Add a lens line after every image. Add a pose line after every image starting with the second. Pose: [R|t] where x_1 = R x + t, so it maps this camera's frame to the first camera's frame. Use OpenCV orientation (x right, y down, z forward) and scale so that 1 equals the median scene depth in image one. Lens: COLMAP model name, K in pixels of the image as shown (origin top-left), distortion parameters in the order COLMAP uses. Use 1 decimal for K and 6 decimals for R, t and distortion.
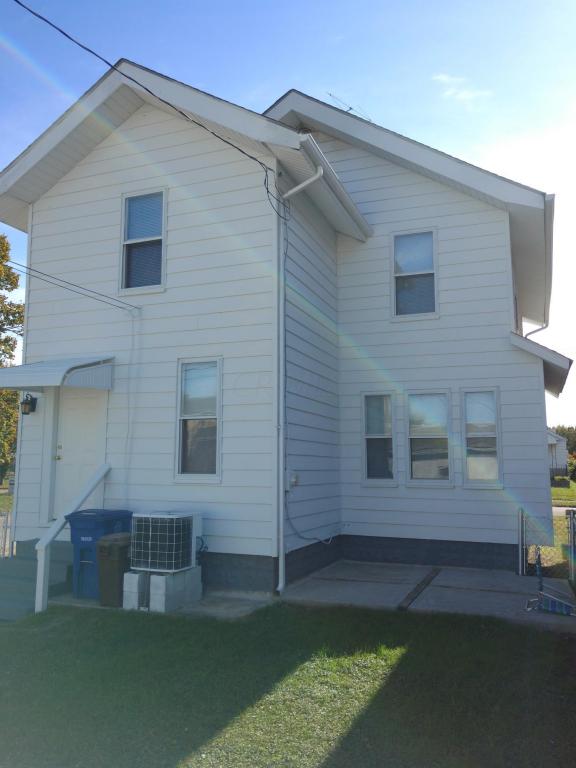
lens RADIAL K [[620.5, 0, 288.5], [0, 620.5, 384.1], [0, 0, 1]] dist [-0.006571, -0.001310]
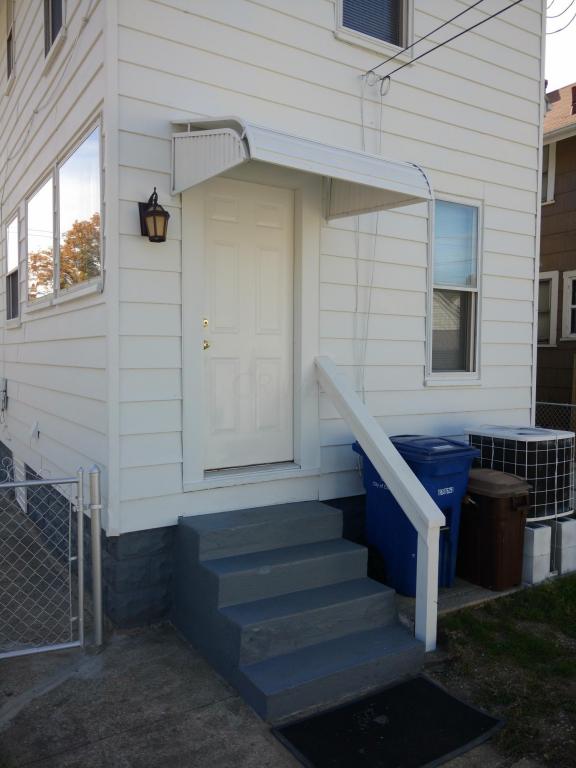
lens RADIAL K [[620.5, 0, 288.2], [0, 620.5, 385.9], [0, 0, 1]] dist [-0.006571, -0.001310]
pose [[0.592360, -0.036346, 0.804853, -0.857415], [-0.100955, 0.987760, 0.118907, 0.104163], [-0.799323, -0.151690, 0.581440, 0.804359]]
